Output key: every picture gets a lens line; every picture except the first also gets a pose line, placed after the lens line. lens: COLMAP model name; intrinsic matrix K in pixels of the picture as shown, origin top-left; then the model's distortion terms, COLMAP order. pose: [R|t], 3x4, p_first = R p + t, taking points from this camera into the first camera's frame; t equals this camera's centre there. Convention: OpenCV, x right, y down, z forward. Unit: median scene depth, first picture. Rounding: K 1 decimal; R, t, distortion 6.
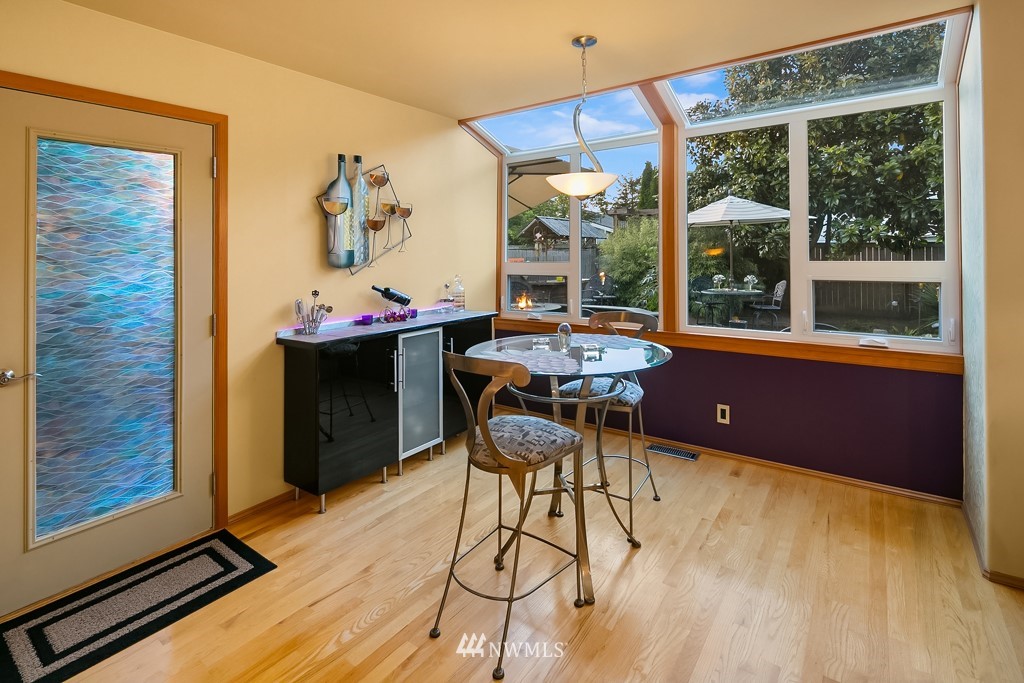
lens RADIAL K [[498.7, 0, 514.3], [0, 498.7, 308.4], [0, 0, 1]] dist [0.002945, -0.001678]
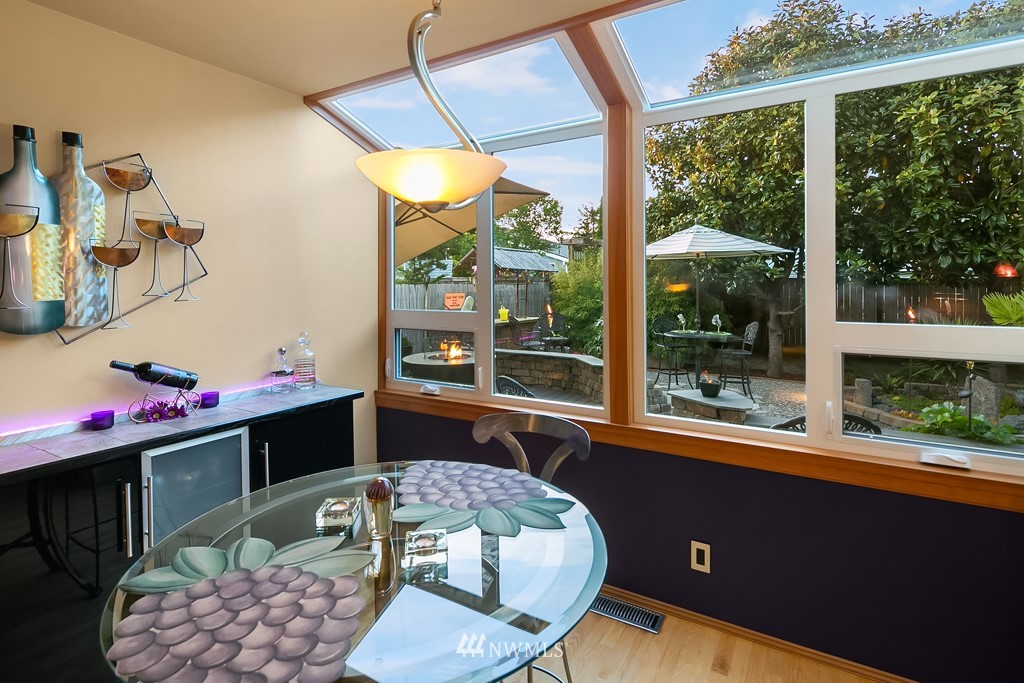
lens RADIAL K [[498.7, 0, 512.2], [0, 498.7, 338.5], [0, 0, 1]] dist [0.002945, -0.001678]
pose [[0.997808, 0.000116, 0.066169, 0.118122], [-0.000226, 0.999999, 0.001658, -0.061355], [-0.066168, -0.001669, 0.997807, 0.329566]]
